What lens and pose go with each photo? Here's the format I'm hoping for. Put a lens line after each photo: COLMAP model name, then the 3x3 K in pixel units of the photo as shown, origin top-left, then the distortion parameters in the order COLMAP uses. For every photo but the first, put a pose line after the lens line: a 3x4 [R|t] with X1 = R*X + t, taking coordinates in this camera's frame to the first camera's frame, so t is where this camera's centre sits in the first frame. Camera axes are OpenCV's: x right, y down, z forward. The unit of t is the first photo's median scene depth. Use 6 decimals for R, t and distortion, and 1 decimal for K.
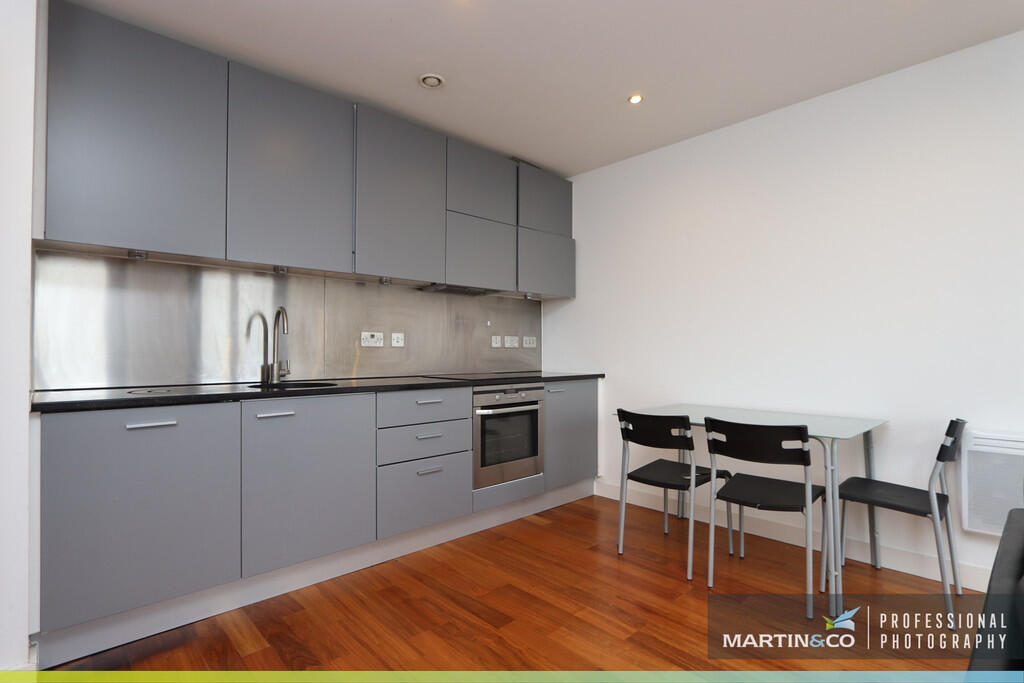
lens RADIAL K [[497.4, 0, 508.5], [0, 497.4, 344.1], [0, 0, 1]] dist [-0.011975, -0.001283]
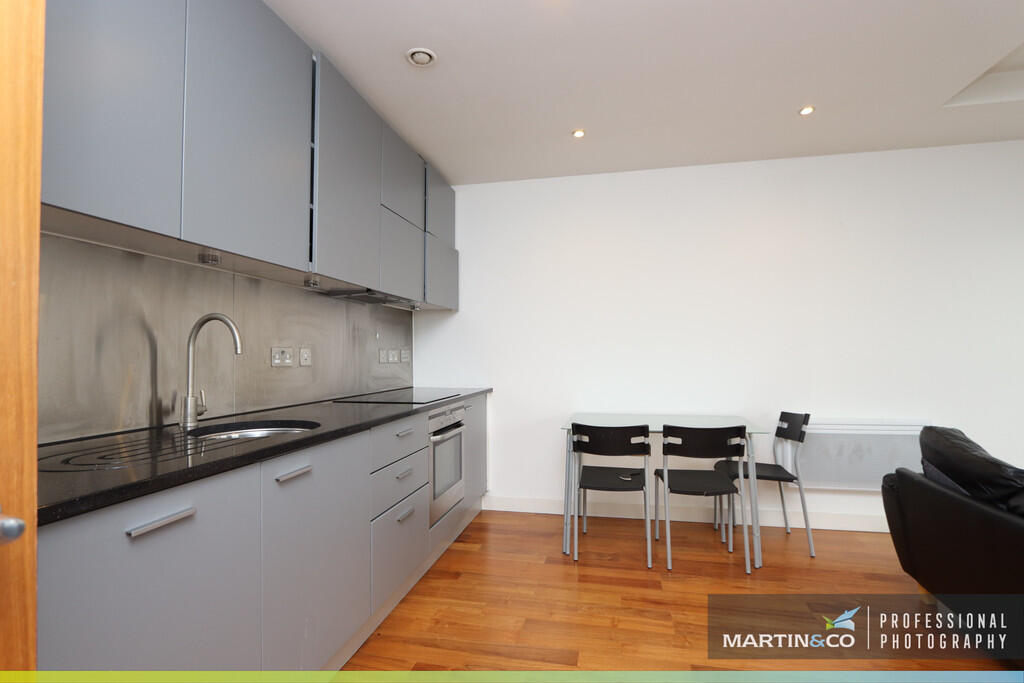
lens RADIAL K [[497.4, 0, 511.6], [0, 497.4, 344.6], [0, 0, 1]] dist [-0.011975, -0.001283]
pose [[0.823610, 0.008321, 0.567096, -0.420252], [-0.002995, 0.999942, -0.010323, -0.021901], [-0.567149, 0.006804, 0.823587, 0.176053]]
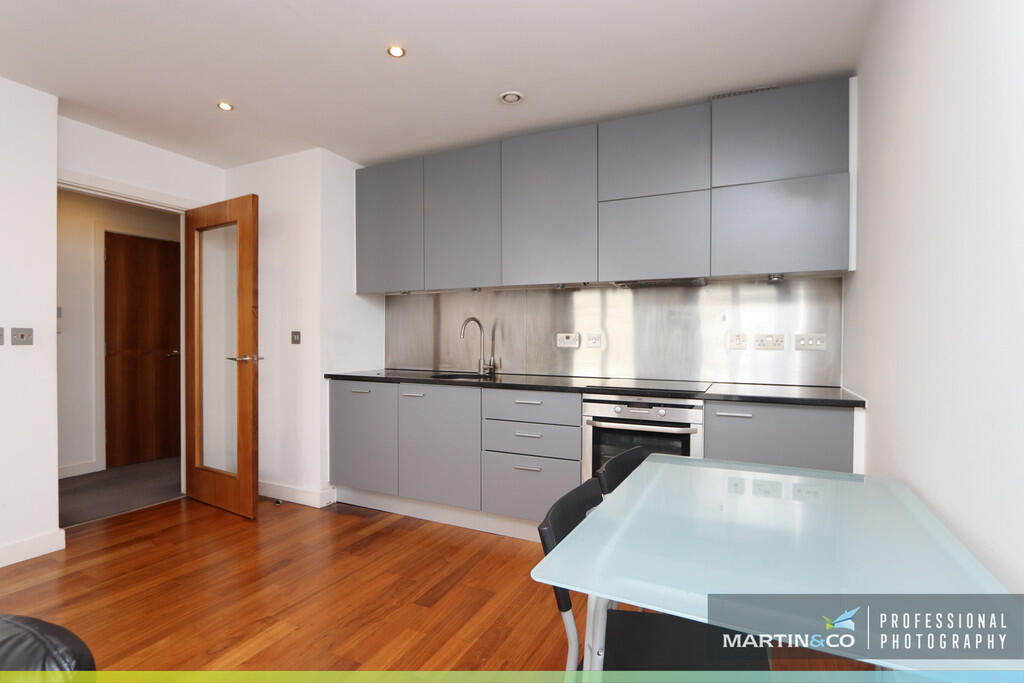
lens RADIAL K [[497.4, 0, 511.2], [0, 497.4, 342.8], [0, 0, 1]] dist [-0.011975, -0.001283]
pose [[0.352529, 0.009489, -0.935753, 0.694109], [0.007309, 0.999890, 0.012893, -0.019770], [0.935772, -0.011385, 0.352421, 0.513621]]
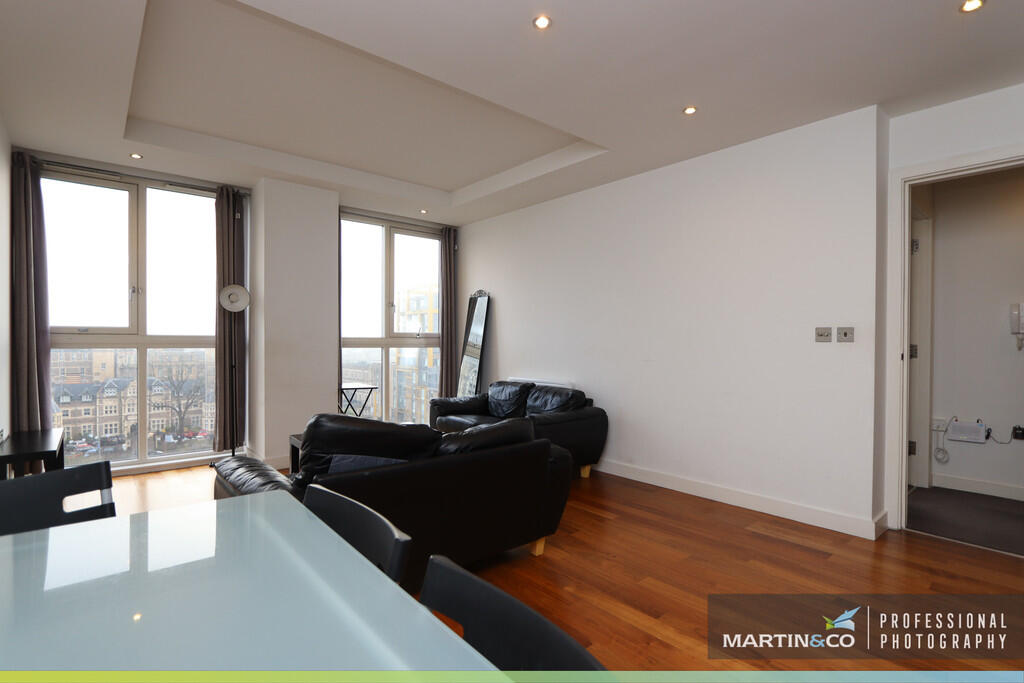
lens RADIAL K [[497.4, 0, 510.4], [0, 497.4, 344.2], [0, 0, 1]] dist [-0.011975, -0.001283]
pose [[-0.999073, -0.001832, 0.043020, 0.220997], [-0.001750, 0.999997, 0.001936, -0.008165], [-0.043023, 0.001859, -0.999072, 1.007341]]
